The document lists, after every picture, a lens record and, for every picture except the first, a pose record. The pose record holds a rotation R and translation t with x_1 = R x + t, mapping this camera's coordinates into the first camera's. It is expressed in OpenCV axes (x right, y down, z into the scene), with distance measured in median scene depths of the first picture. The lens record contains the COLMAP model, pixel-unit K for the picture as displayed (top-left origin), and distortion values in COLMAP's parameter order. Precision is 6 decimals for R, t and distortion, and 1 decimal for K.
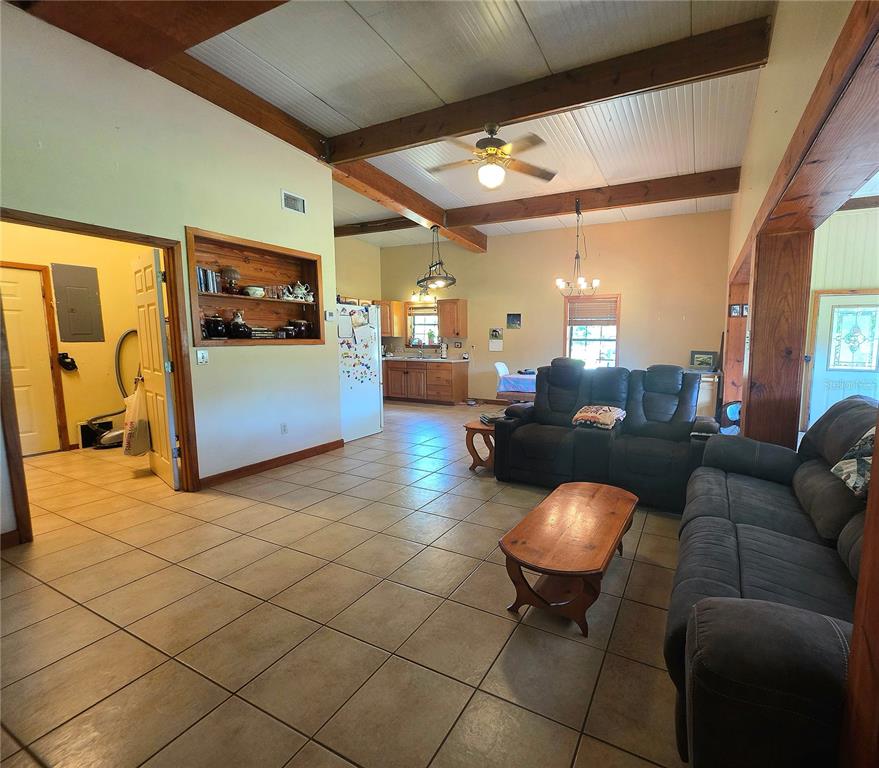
lens RADIAL K [[420.8, 0, 440.5], [0, 420.8, 388.9], [0, 0, 1]] dist [-0.002777, 0.001046]
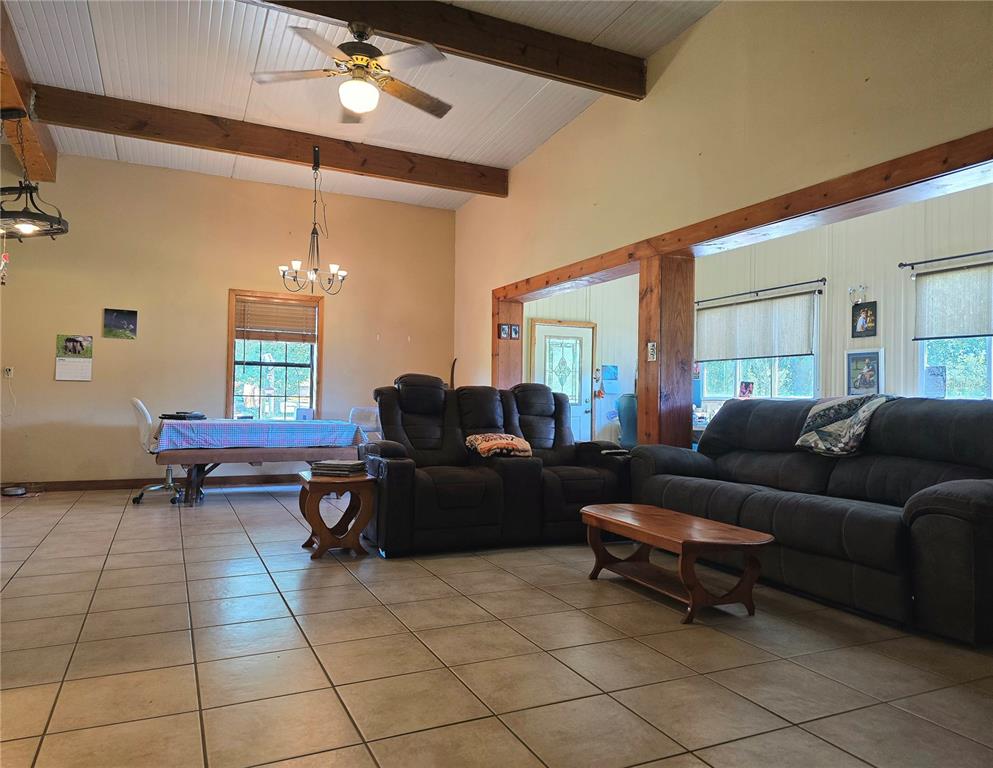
lens RADIAL K [[757.7, 0, 495.9], [0, 757.7, 382.2], [0, 0, 1]] dist [0.032296, -0.005738]
pose [[0.587590, 0.029325, 0.808627, -0.520402], [0.073135, 0.993328, -0.089167, 0.050170], [-0.805847, 0.111533, 0.581525, 0.123516]]
